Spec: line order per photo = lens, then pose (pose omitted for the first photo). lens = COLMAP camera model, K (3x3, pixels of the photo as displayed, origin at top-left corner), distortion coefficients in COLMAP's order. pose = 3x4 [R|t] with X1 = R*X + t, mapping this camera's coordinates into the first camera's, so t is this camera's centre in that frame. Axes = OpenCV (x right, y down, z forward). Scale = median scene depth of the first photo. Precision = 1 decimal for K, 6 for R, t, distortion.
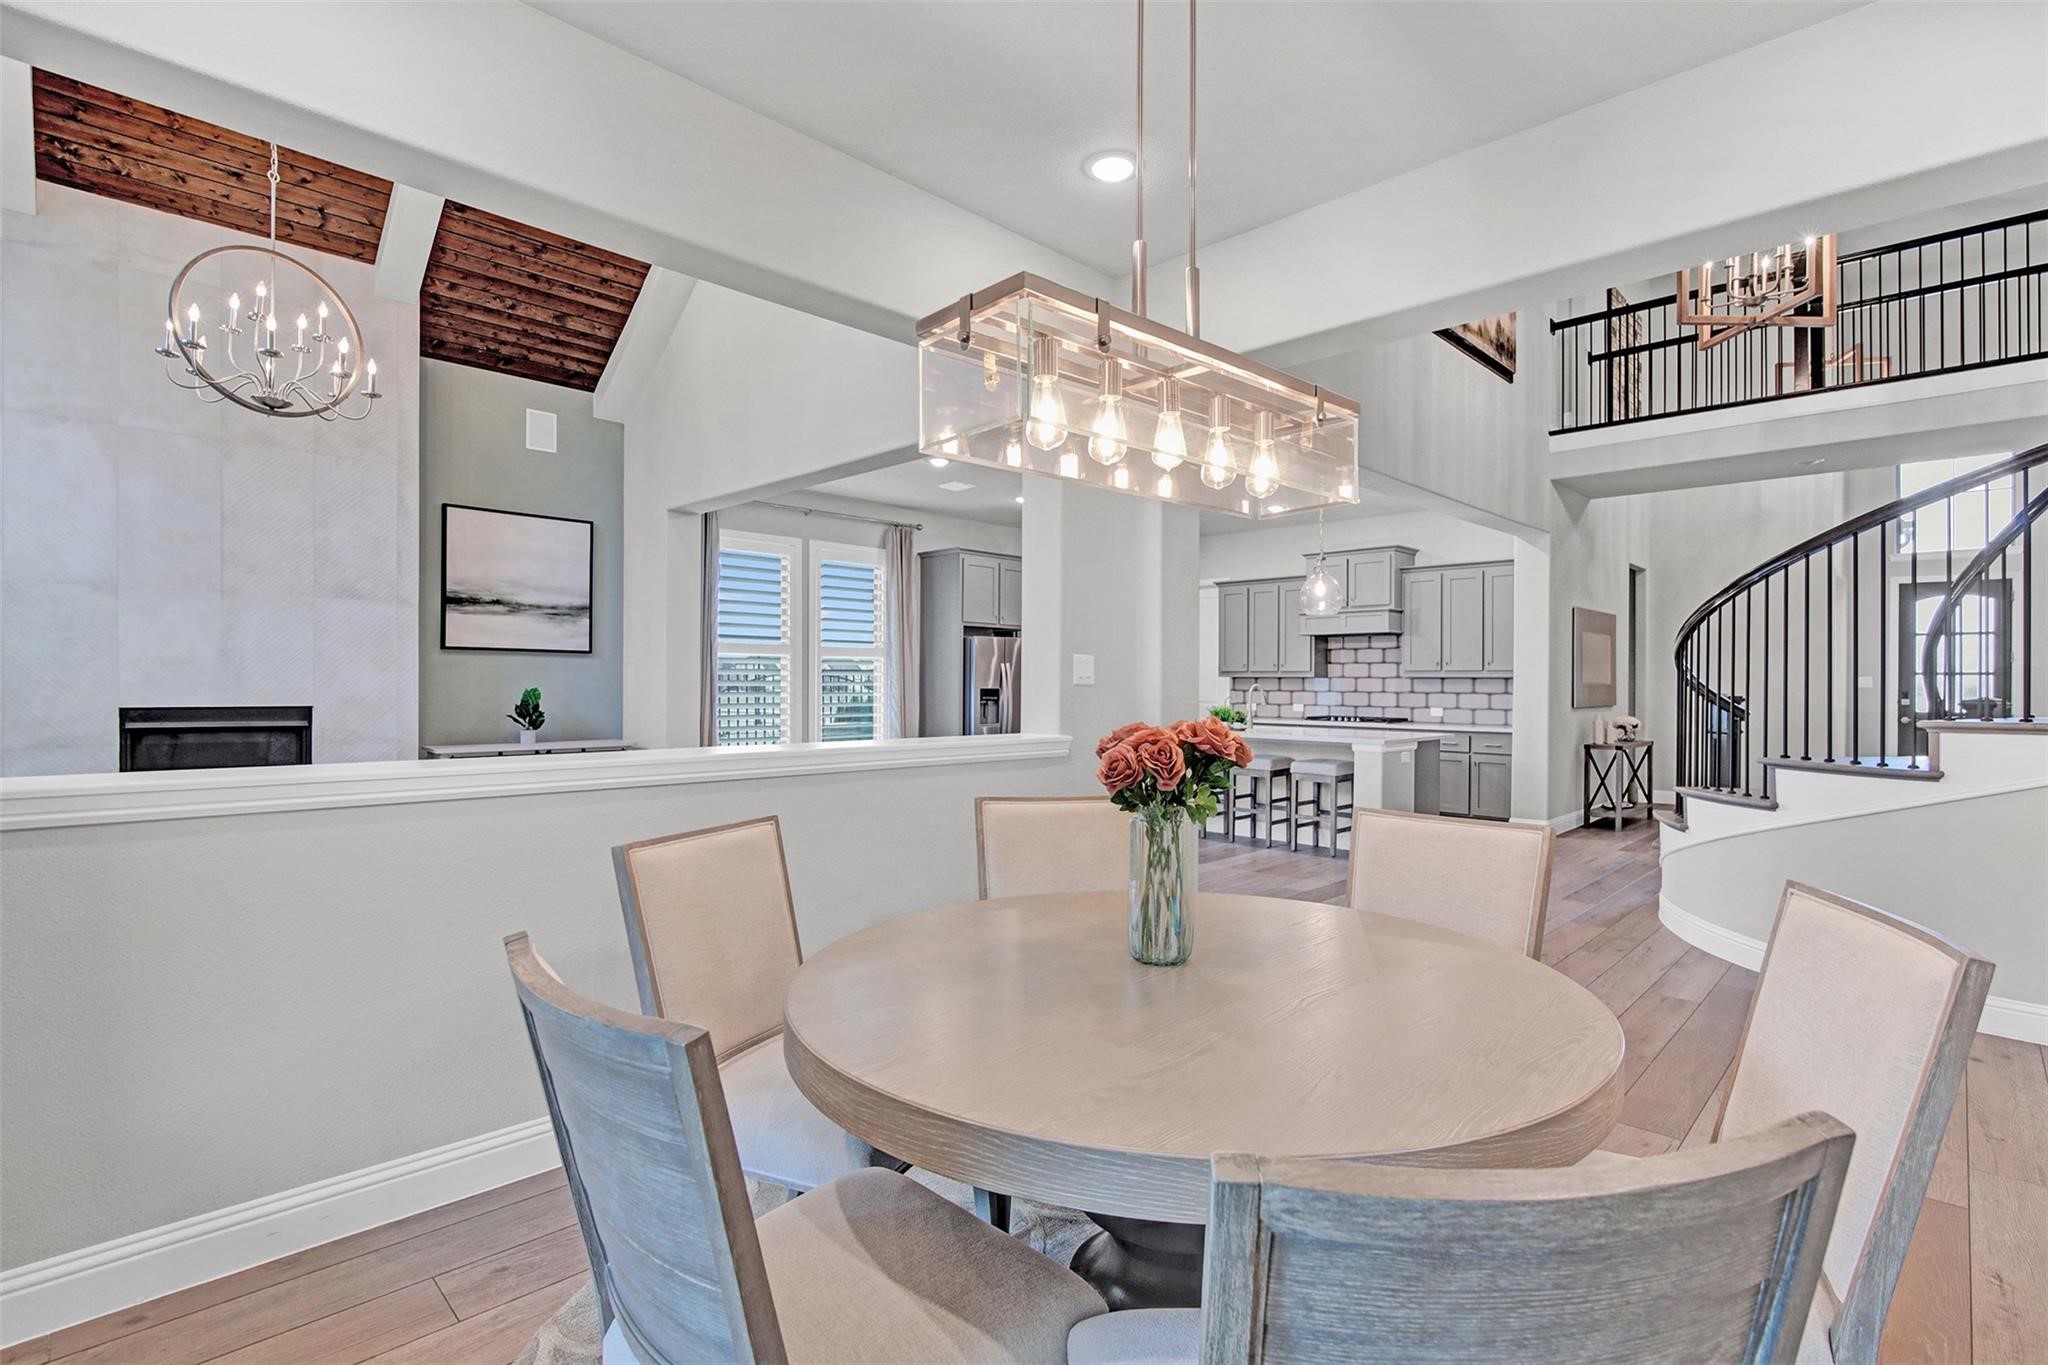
lens RADIAL K [[965.4, 0, 1061.6], [0, 965.4, 672.2], [0, 0, 1]] dist [-0.019398, 0.000114]
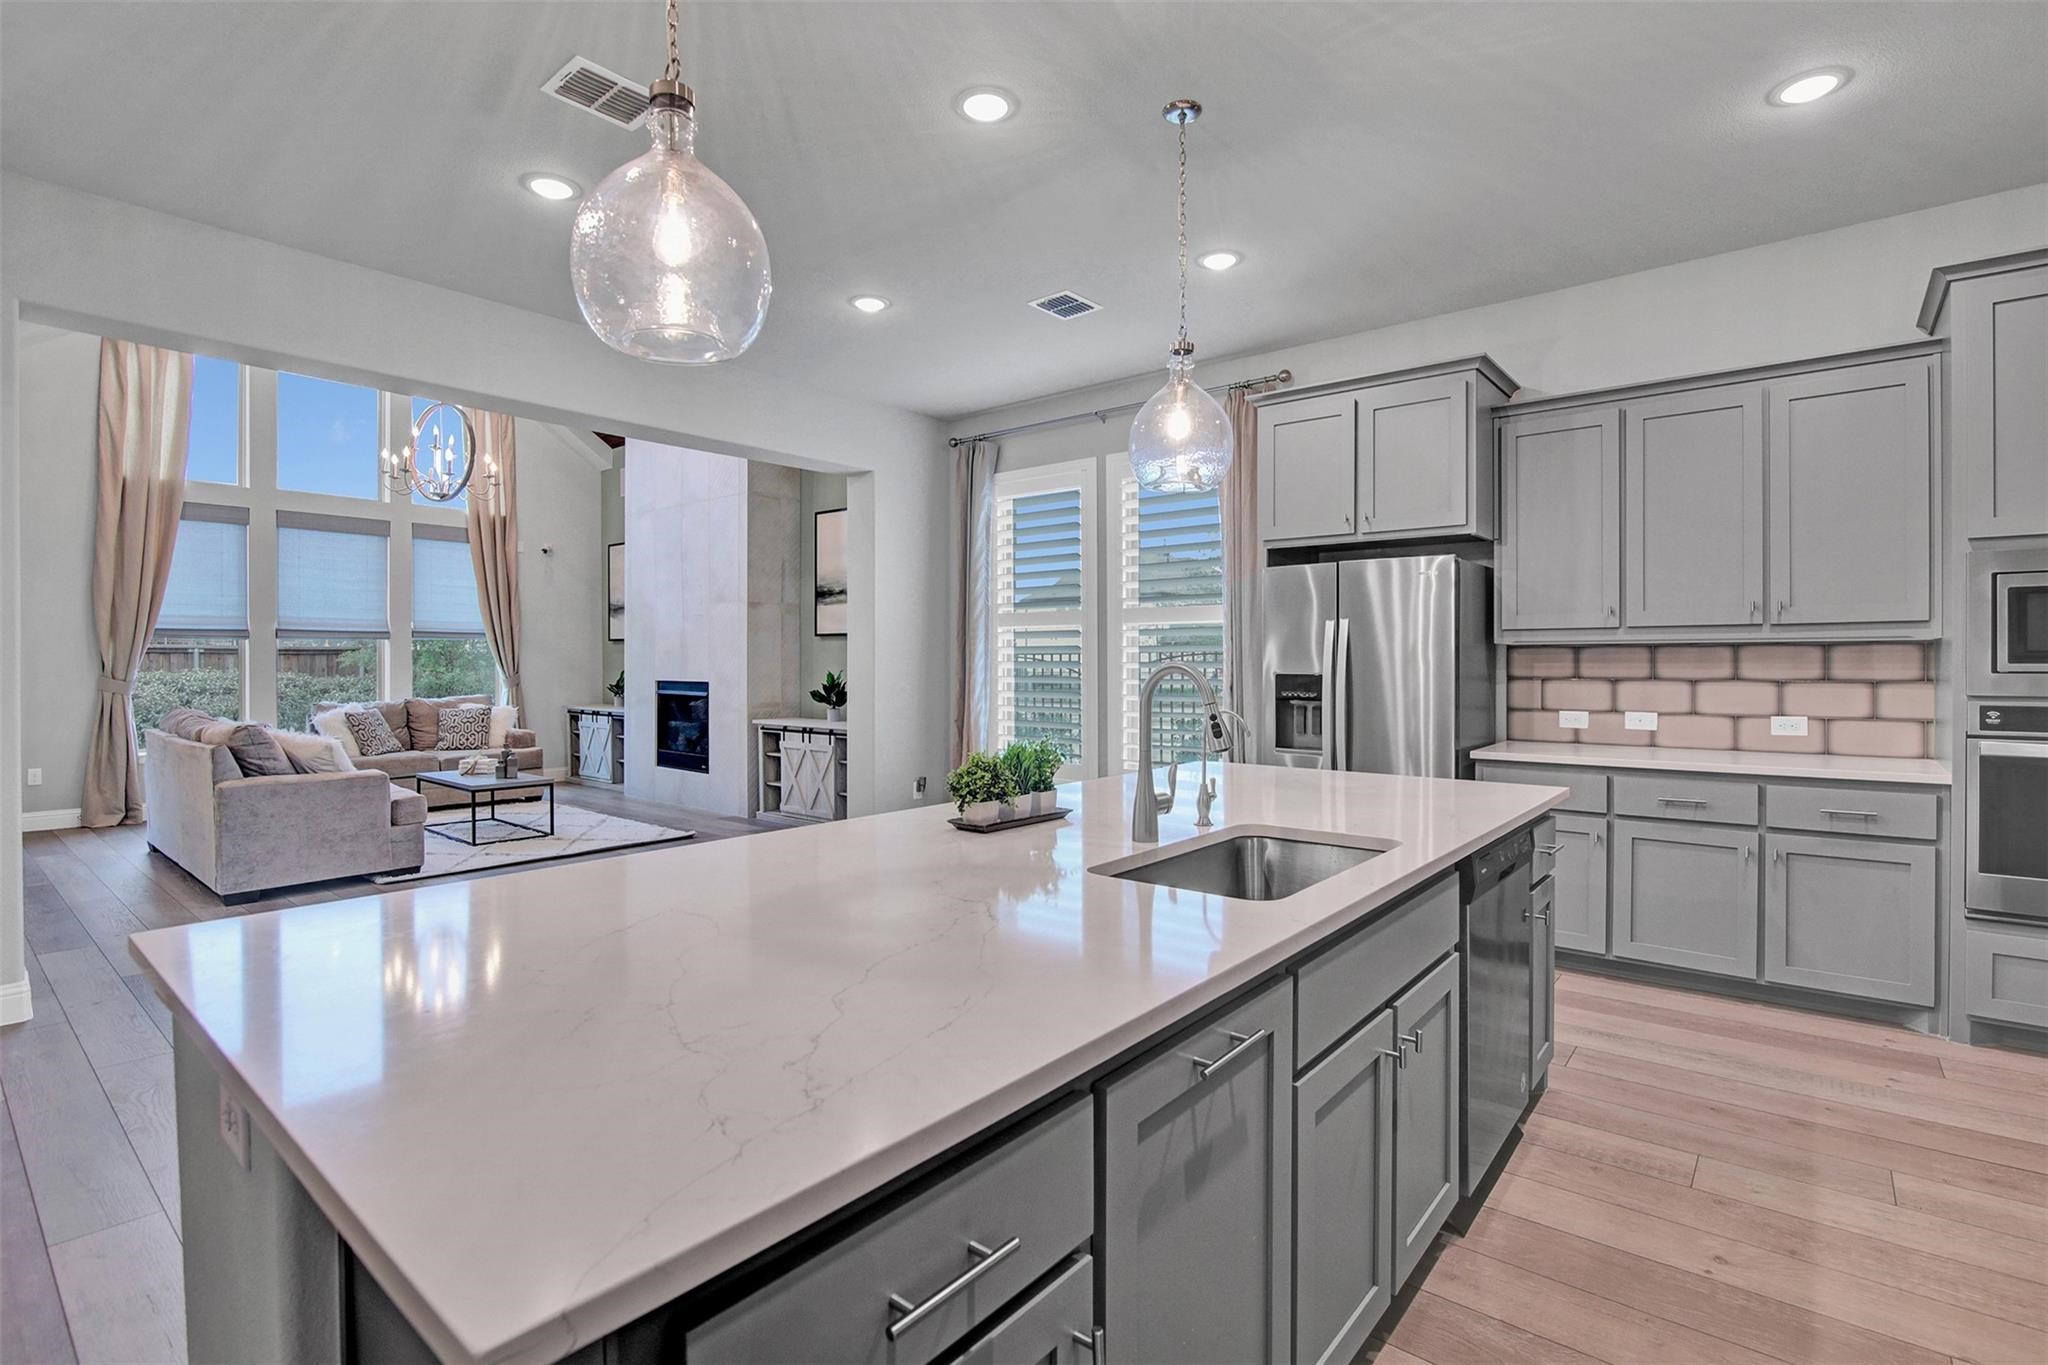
lens RADIAL K [[965.4, 0, 1025.6], [0, 965.4, 668.3], [0, 0, 1]] dist [-0.019398, 0.000114]
pose [[0.061317, 0.001182, -0.998118, 0.382236], [0.012256, 0.999923, 0.001937, 0.011081], [0.998043, -0.012352, 0.061298, 0.816599]]
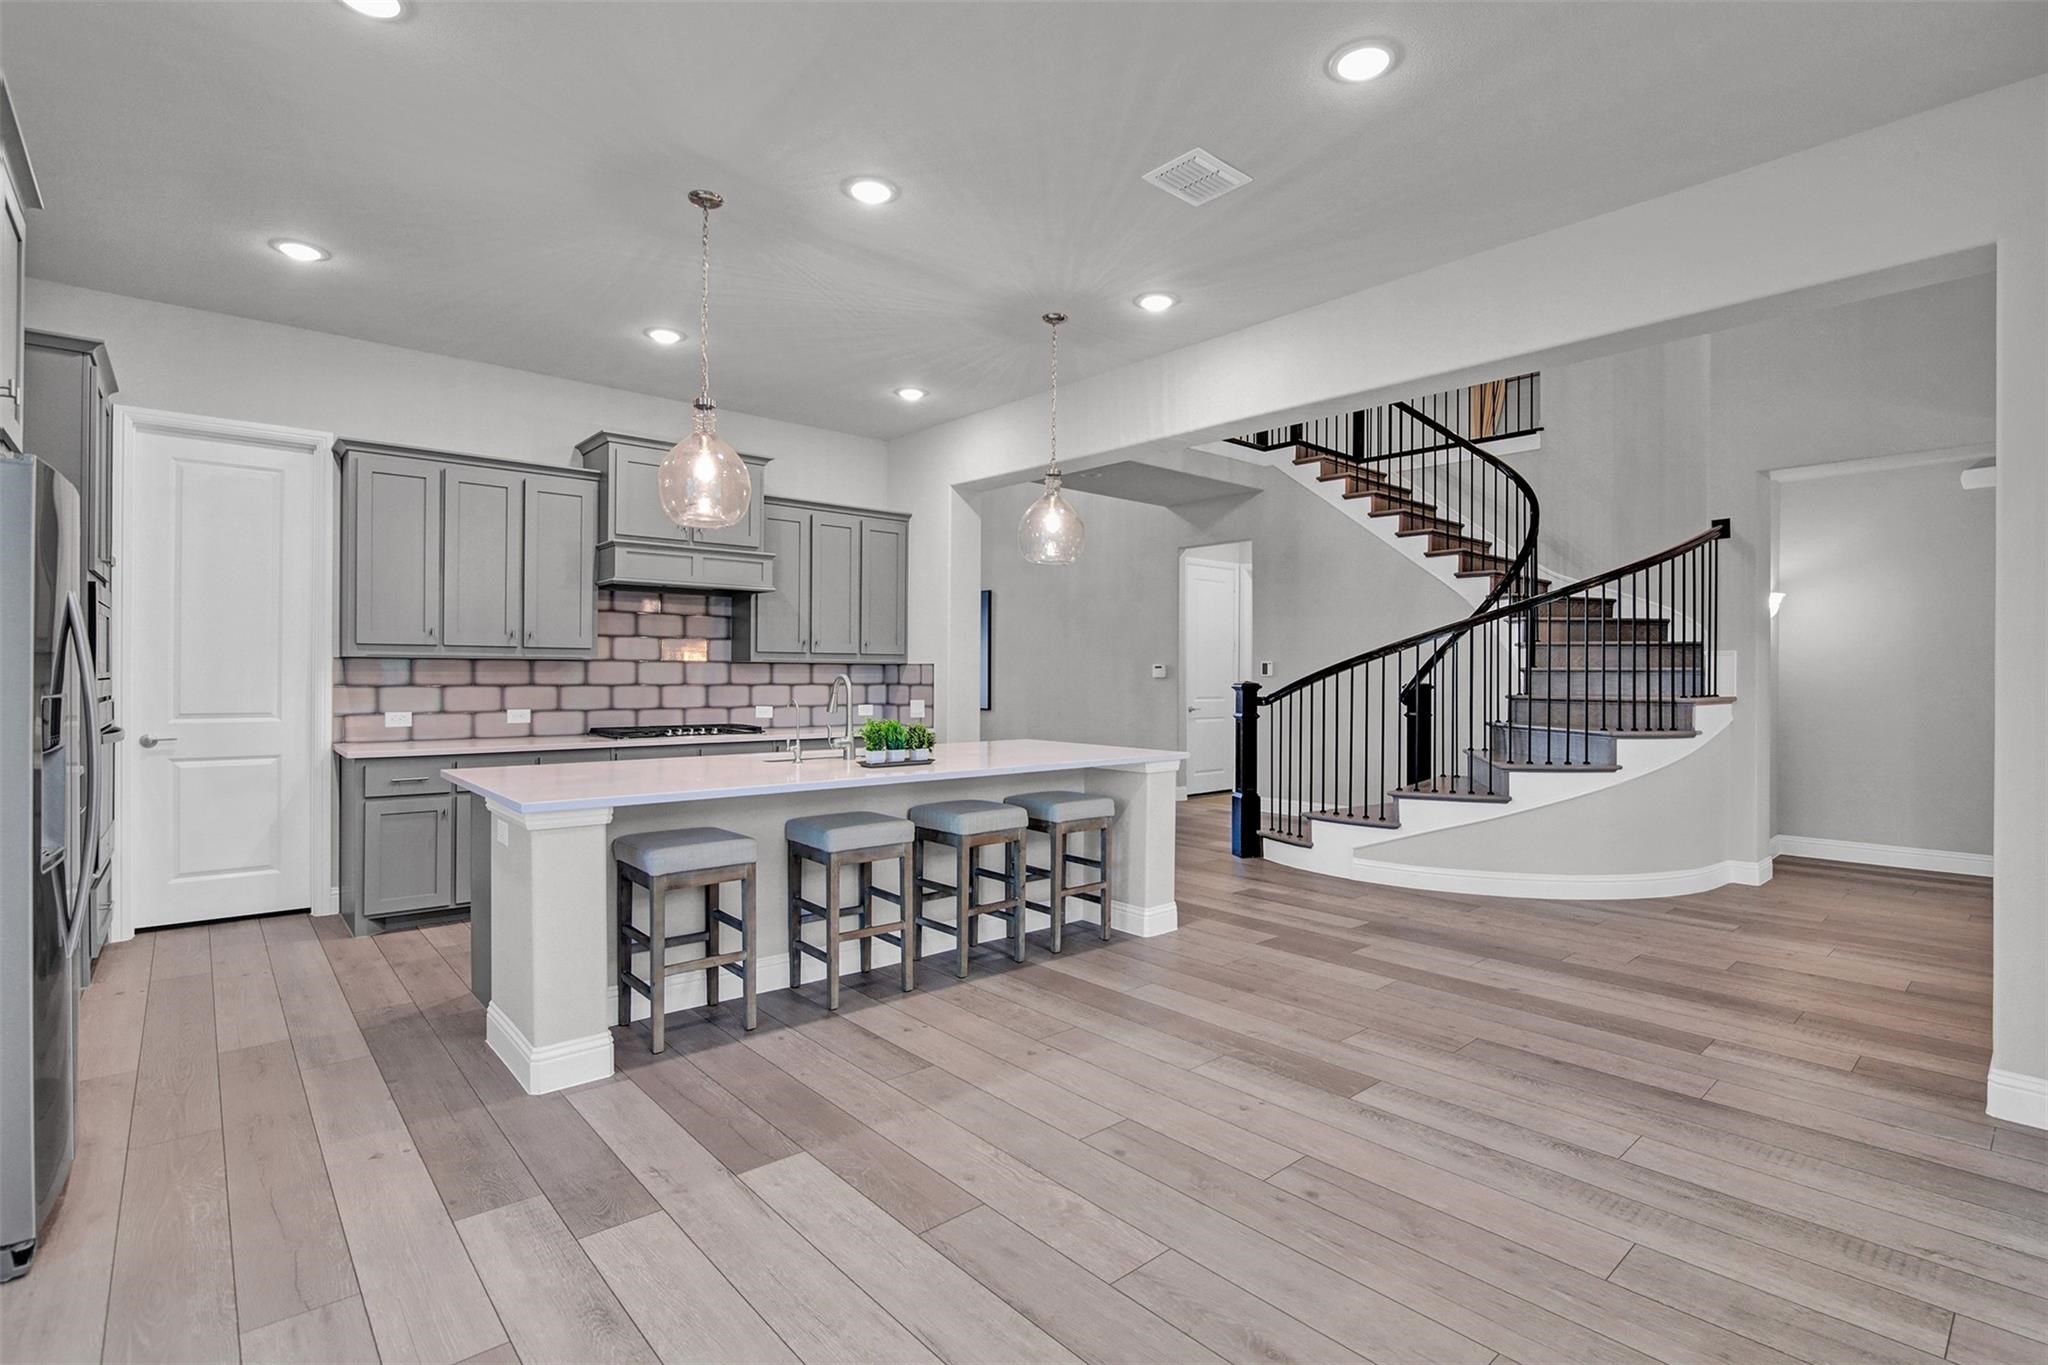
lens RADIAL K [[965.4, 0, 1041.3], [0, 965.4, 681.4], [0, 0, 1]] dist [-0.019398, 0.000114]
pose [[0.091399, -0.010130, 0.995763, -0.274062], [-0.014787, 0.999824, 0.011528, 0.008009], [-0.995705, -0.015778, 0.091234, 0.728348]]
